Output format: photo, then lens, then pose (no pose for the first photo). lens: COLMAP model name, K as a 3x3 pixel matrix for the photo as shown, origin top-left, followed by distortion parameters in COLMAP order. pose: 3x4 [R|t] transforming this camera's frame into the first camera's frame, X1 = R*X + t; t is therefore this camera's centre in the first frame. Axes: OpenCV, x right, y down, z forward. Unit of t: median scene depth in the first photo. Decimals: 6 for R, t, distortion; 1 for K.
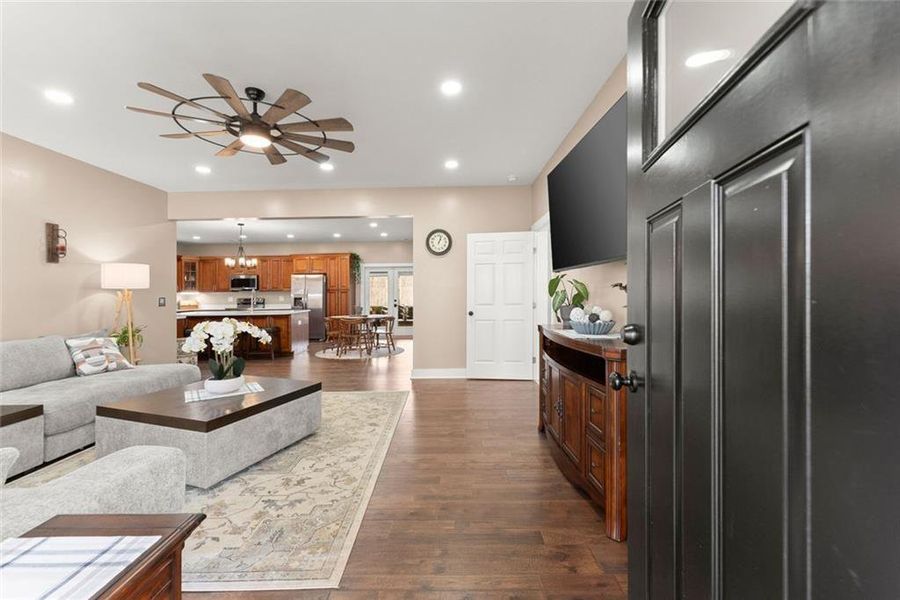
lens RADIAL K [[371.3, 0, 447.5], [0, 371.3, 293.1], [0, 0, 1]] dist [0.005851, 0.000072]
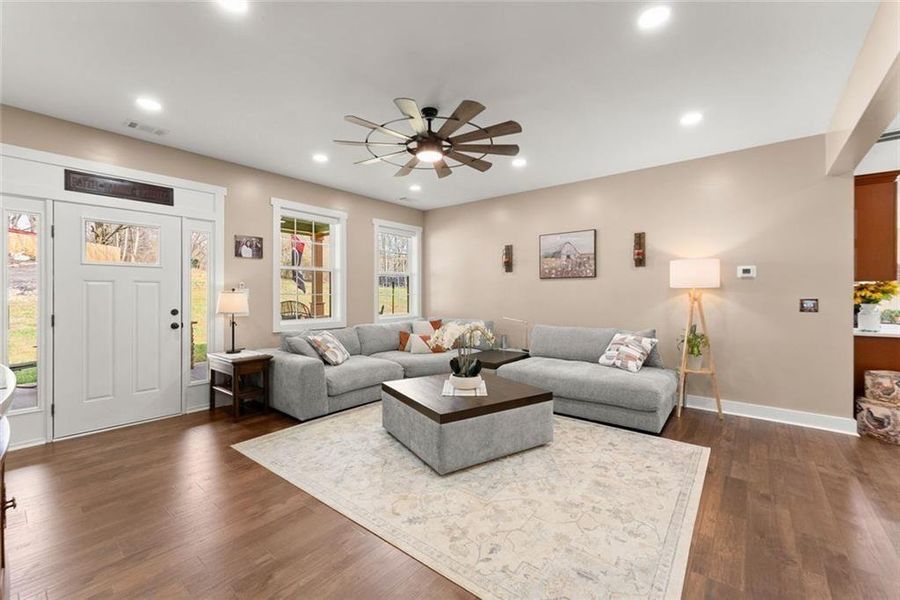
lens RADIAL K [[371.3, 0, 447.2], [0, 371.3, 297.4], [0, 0, 1]] dist [0.005851, 0.000072]
pose [[-0.631475, 0.019644, -0.775147, 0.076650], [0.010591, 0.999804, 0.016710, -0.004280], [0.775324, 0.002342, -0.631560, 0.485276]]
